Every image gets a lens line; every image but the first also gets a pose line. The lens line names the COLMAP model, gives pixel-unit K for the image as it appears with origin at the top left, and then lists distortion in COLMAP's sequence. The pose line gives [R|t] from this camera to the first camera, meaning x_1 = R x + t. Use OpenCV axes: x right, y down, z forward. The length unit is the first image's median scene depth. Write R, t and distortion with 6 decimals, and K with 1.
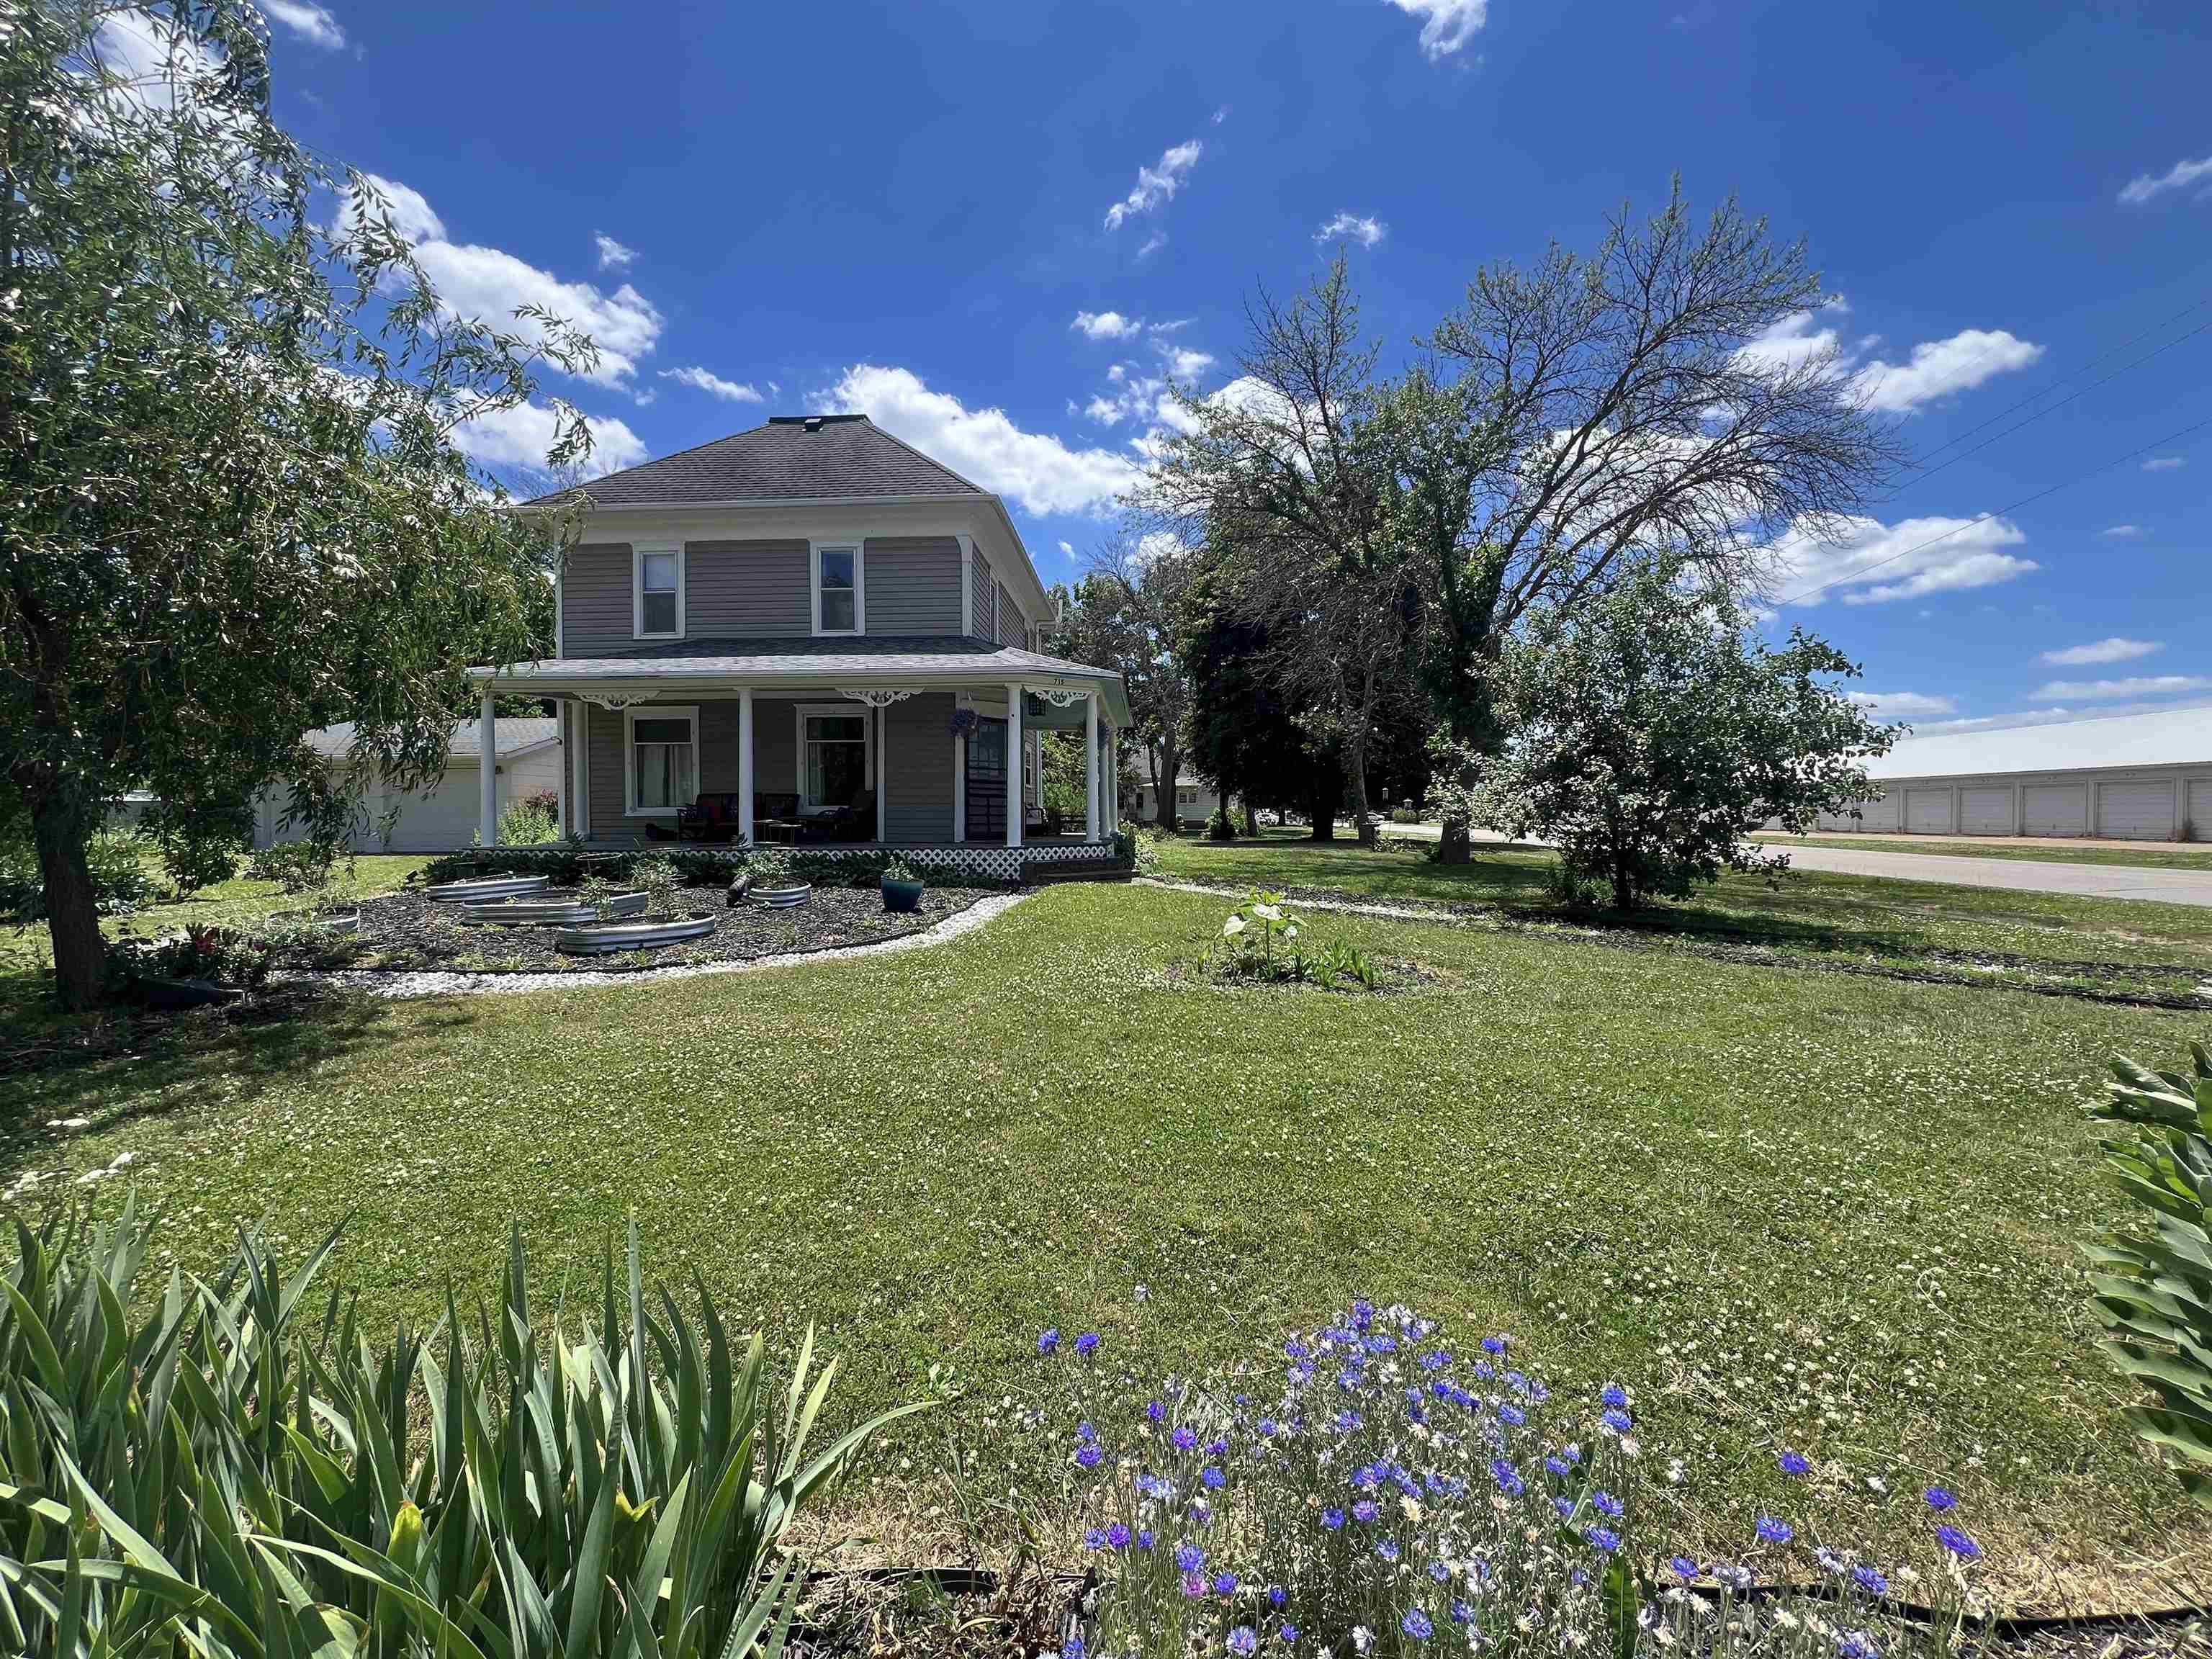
lens RADIAL K [[885.3, 0, 1106.0], [0, 885.3, 829.5], [0, 0, 1]] dist [-0.000907, 0.000273]
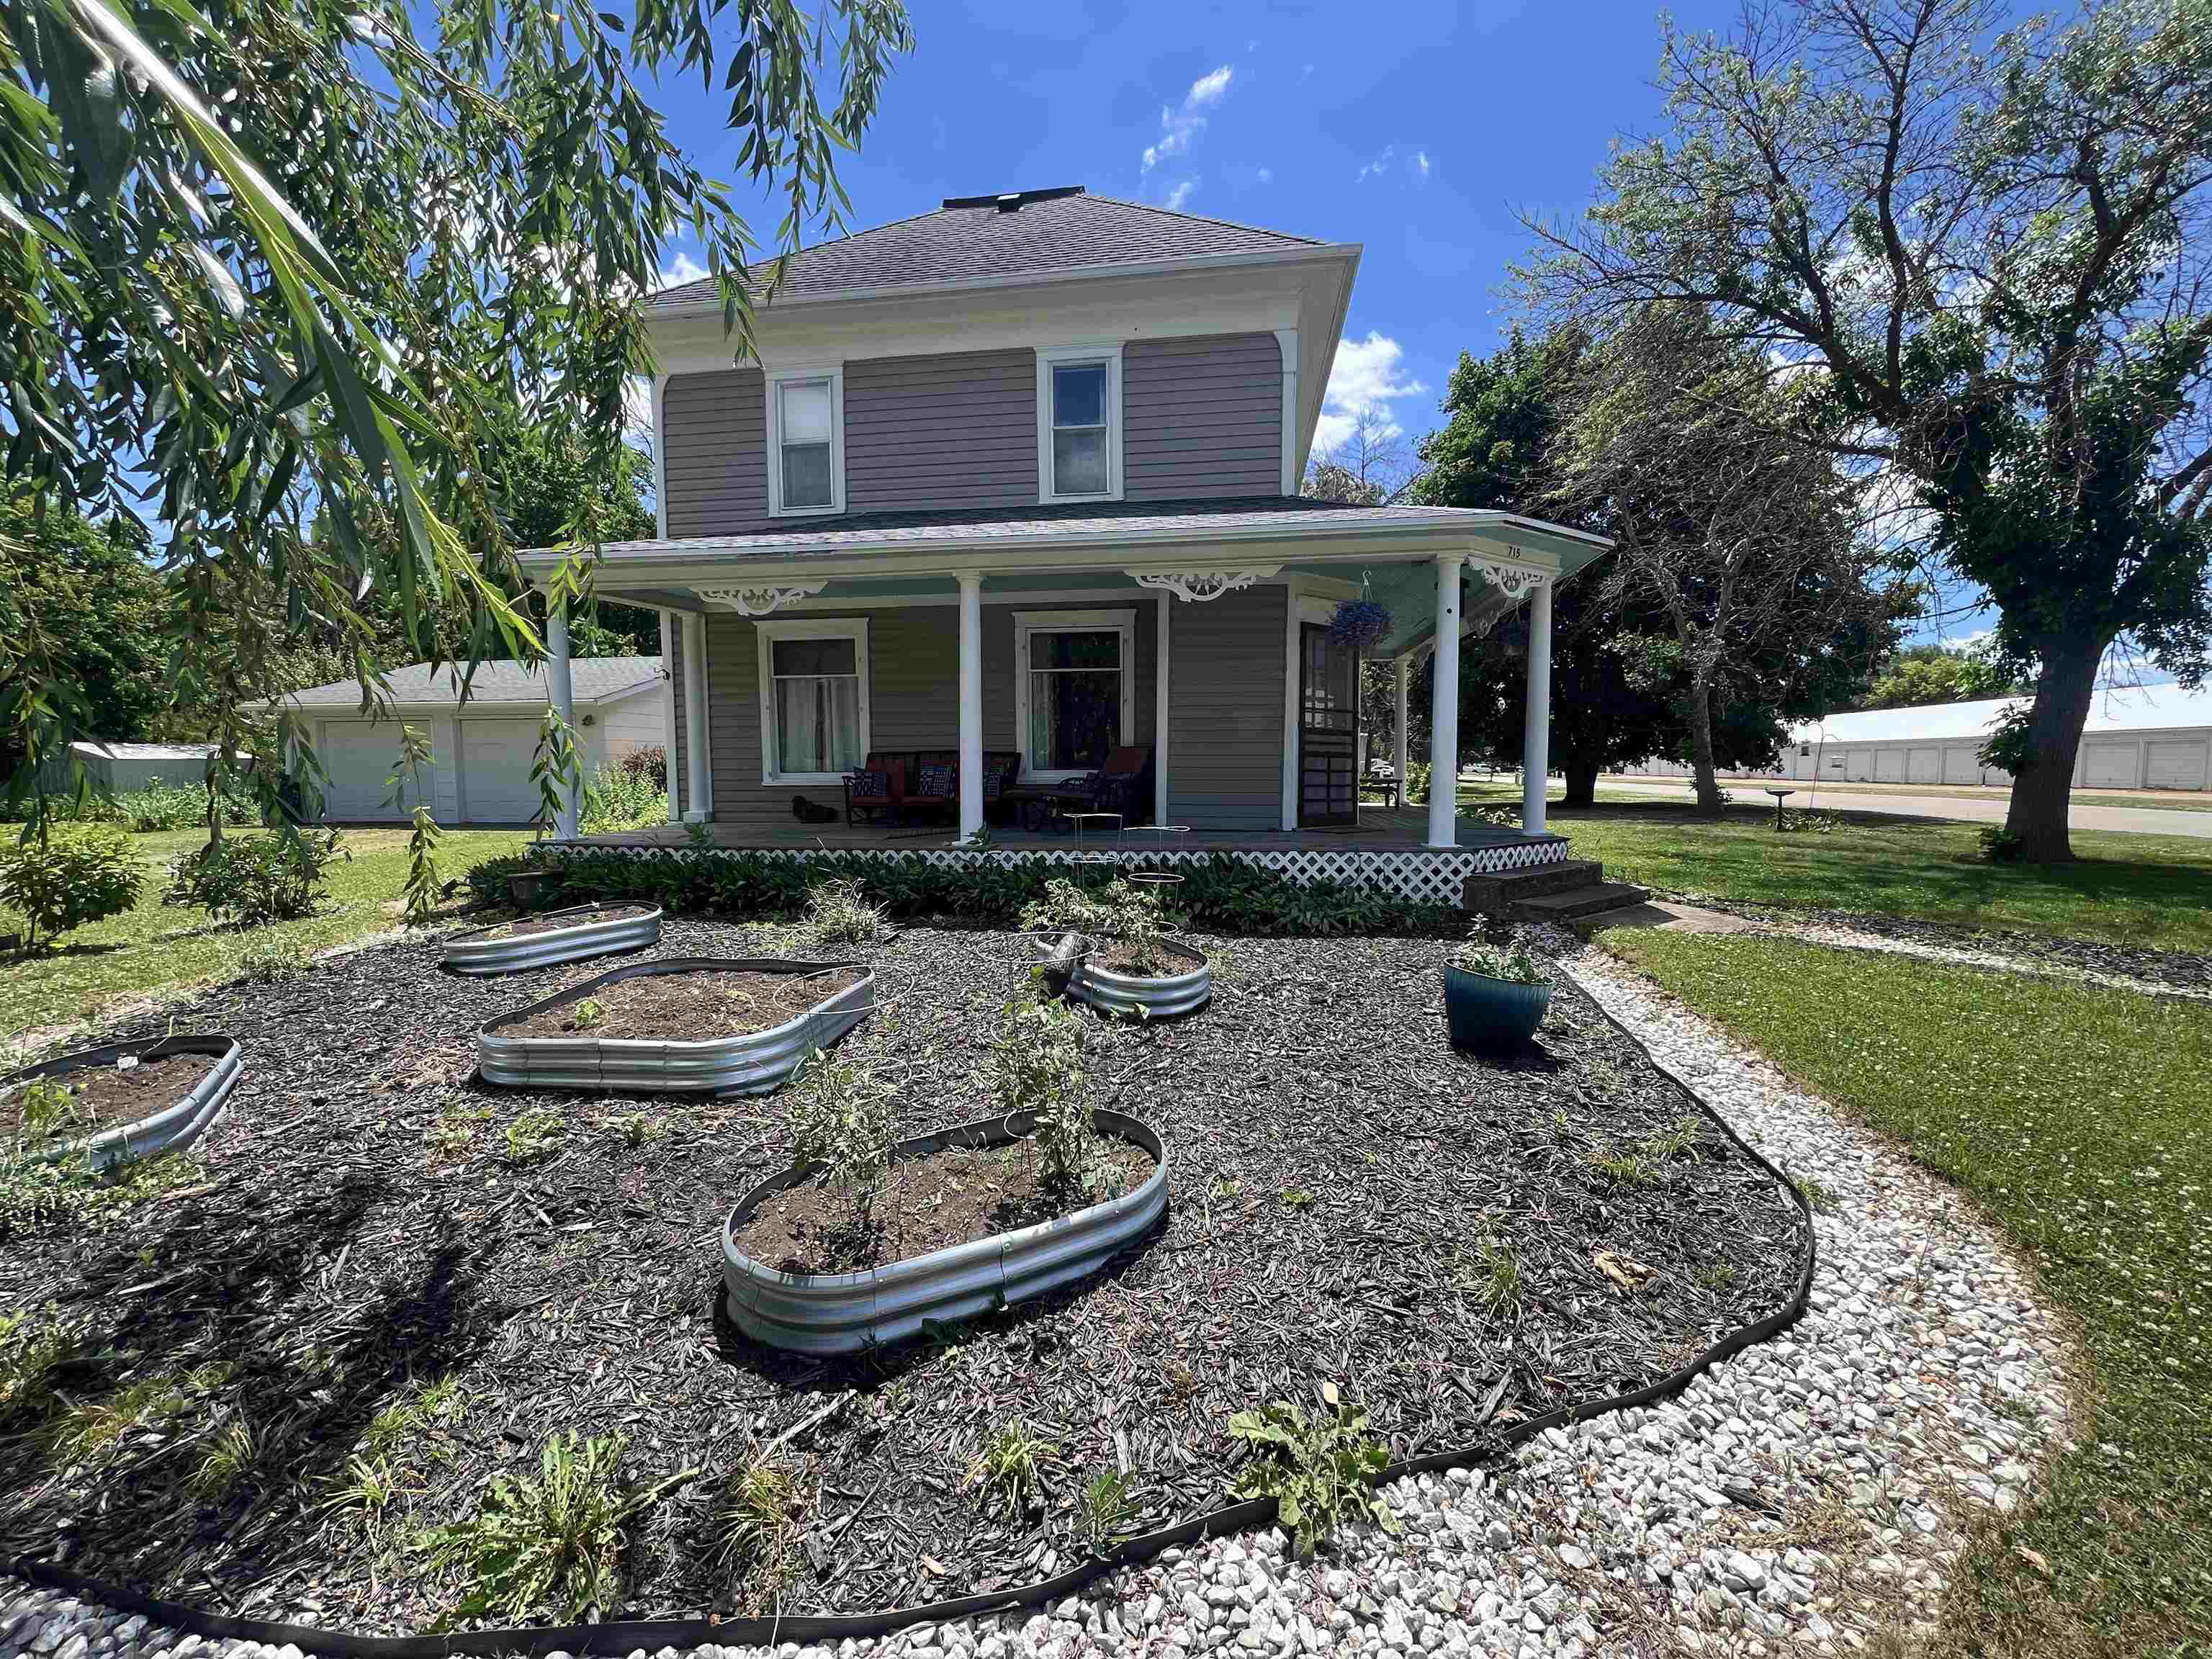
lens RADIAL K [[885.3, 0, 1106.0], [0, 885.3, 829.5], [0, 0, 1]] dist [-0.000907, 0.000273]
pose [[0.996361, 0.004844, -0.085097, -0.232902], [-0.000072, 0.998432, 0.055986, -0.019963], [0.085235, -0.055776, 0.994799, 0.362068]]
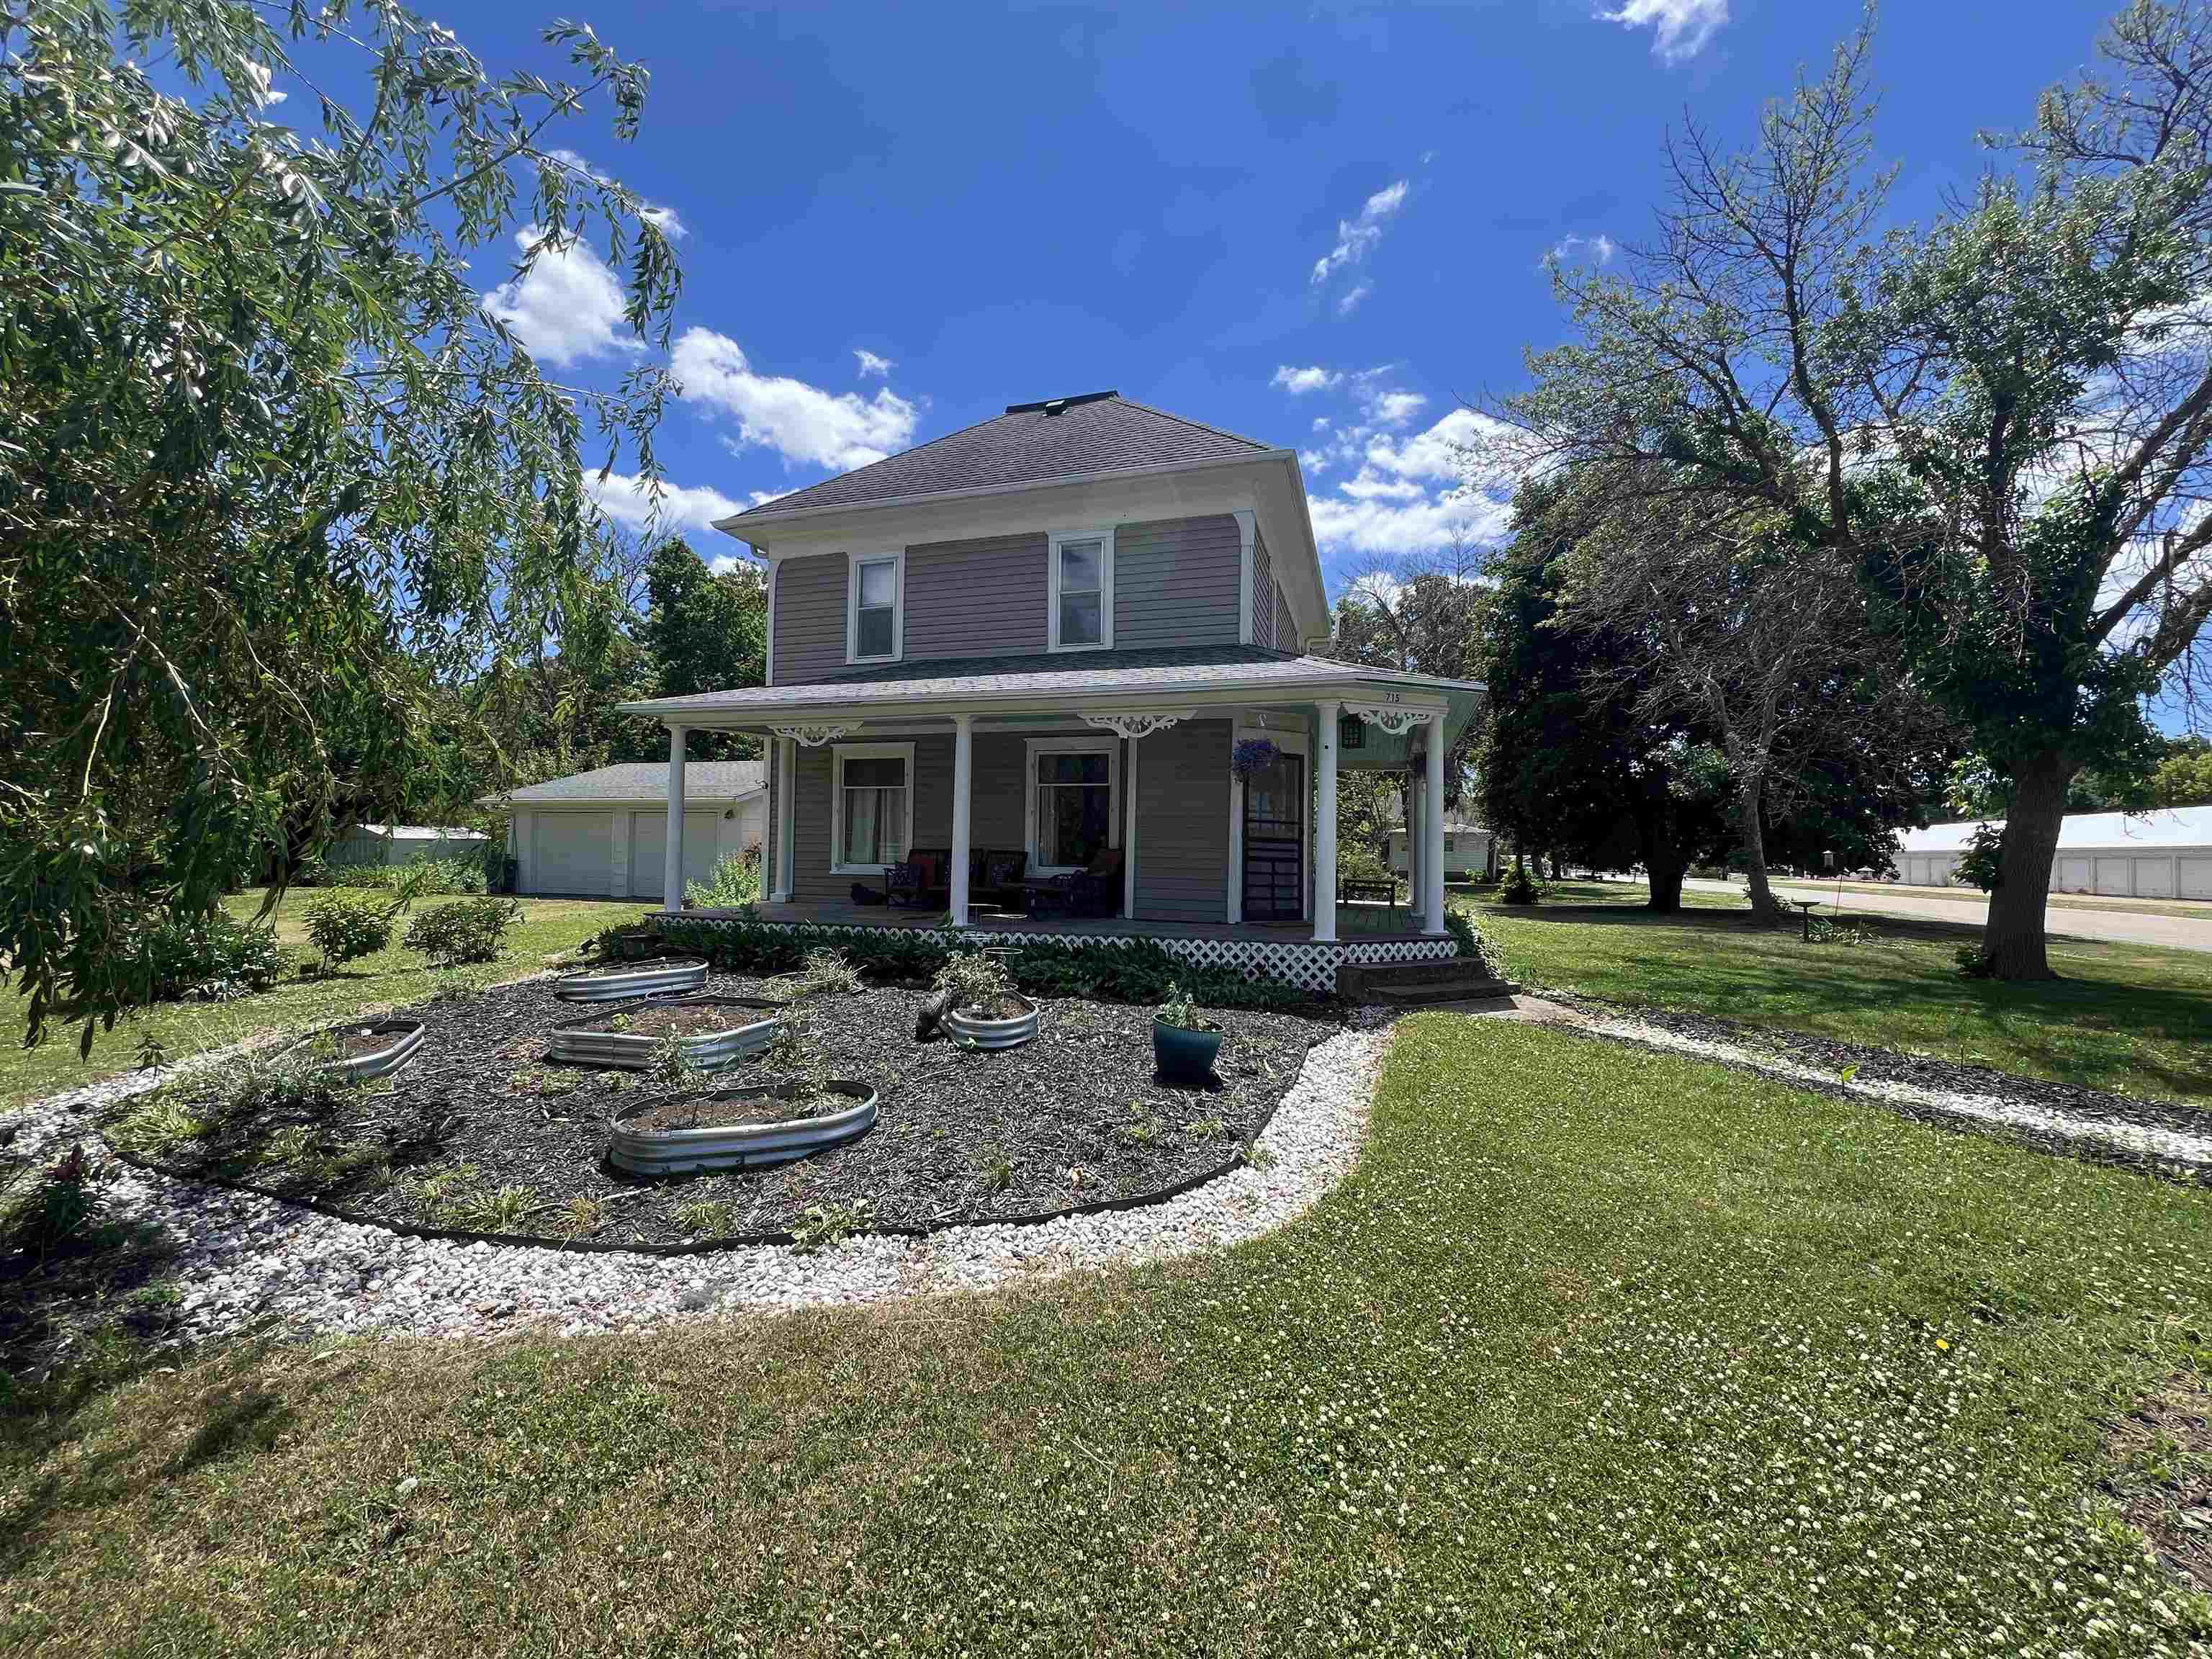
lens RADIAL K [[885.3, 0, 1106.0], [0, 885.3, 829.5], [0, 0, 1]] dist [-0.000907, 0.000273]
pose [[0.969045, 0.011584, -0.246614, -0.086545], [-0.022765, 0.998836, -0.042535, -0.028149], [0.245834, 0.046833, 0.968180, 0.258393]]
